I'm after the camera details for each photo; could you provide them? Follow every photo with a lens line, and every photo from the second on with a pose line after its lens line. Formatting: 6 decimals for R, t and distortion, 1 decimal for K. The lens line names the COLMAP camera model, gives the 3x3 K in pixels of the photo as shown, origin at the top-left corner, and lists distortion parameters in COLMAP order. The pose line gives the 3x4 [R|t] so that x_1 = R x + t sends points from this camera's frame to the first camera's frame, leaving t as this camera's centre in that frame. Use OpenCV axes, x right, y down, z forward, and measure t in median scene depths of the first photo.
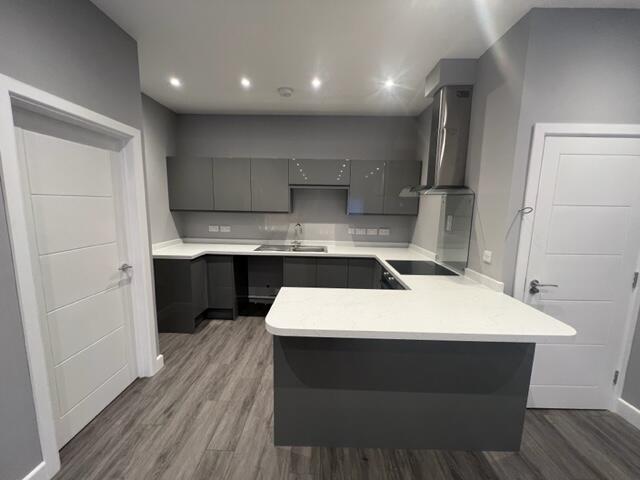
lens RADIAL K [[254.0, 0, 320.0], [0, 254.0, 240.6], [0, 0, 1]] dist [-0.003989, -0.000174]
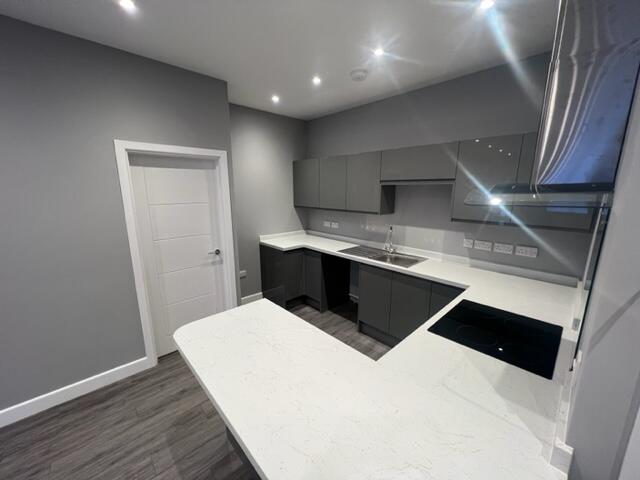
lens RADIAL K [[254.0, 0, 319.2], [0, 254.0, 240.6], [0, 0, 1]] dist [-0.003989, -0.000174]
pose [[0.701598, 0.125441, -0.701444, 0.354169], [-0.086985, 0.992098, 0.090415, -0.078637], [0.707243, -0.002420, 0.706966, 0.237587]]
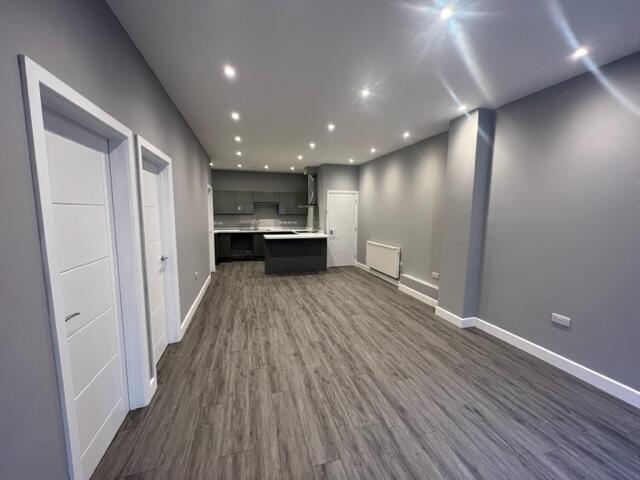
lens RADIAL K [[254.0, 0, 321.0], [0, 254.0, 241.0], [0, 0, 1]] dist [-0.003989, -0.000174]
pose [[0.951649, -0.042391, 0.304248, -0.250137], [0.048871, 0.998711, -0.013714, 0.193547], [-0.303275, 0.027920, 0.952494, -1.371794]]
